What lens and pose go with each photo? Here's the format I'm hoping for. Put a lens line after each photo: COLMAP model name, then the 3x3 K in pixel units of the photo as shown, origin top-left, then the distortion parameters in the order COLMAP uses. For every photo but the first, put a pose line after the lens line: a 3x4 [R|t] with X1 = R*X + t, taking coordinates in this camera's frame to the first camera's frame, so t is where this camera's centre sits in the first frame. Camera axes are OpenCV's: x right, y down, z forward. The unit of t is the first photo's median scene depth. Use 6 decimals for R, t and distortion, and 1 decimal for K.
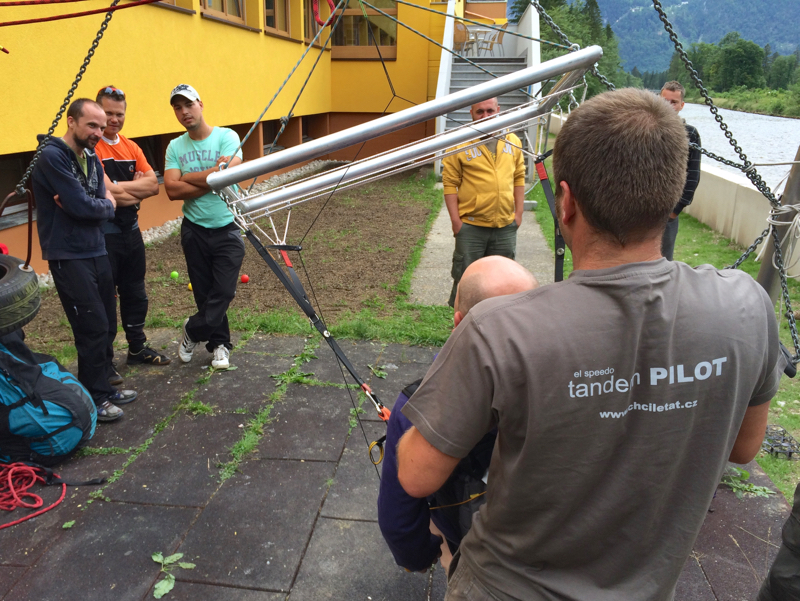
lens RADIAL K [[749.5, 0, 353.9], [0, 749.5, 339.9], [0, 0, 1]] dist [0.053116, -0.096754]
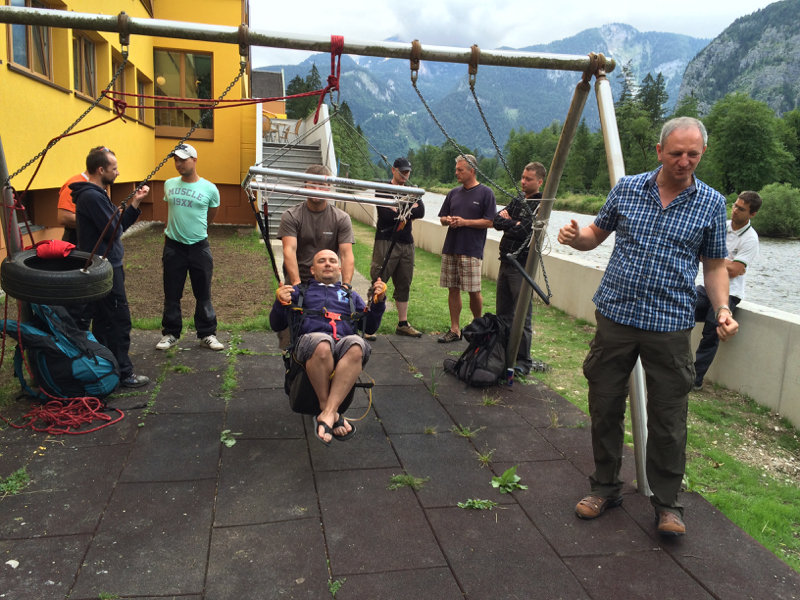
lens RADIAL K [[688.8, 0, 400.0], [0, 688.8, 300.0], [0, 0, 1]] dist [0.008811, -0.015168]
pose [[0.931247, -0.014712, 0.364091, -0.349883], [0.064509, 0.990058, -0.124992, 0.180064], [-0.358632, 0.139885, 0.922938, -0.435616]]
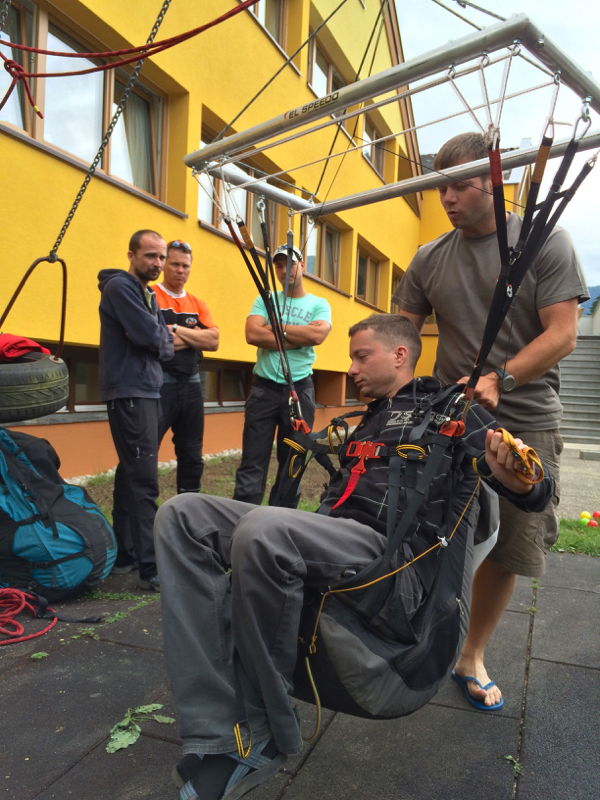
lens RADIAL K [[684.7, 0, 300.0], [0, 684.7, 400.0], [0, 0, 1]] dist [0.007831, -0.026161]
pose [[0.980535, 0.038836, -0.192466, 0.018083], [-0.093715, 0.953949, -0.284953, 0.148181], [0.172537, 0.297444, 0.939020, 0.255036]]
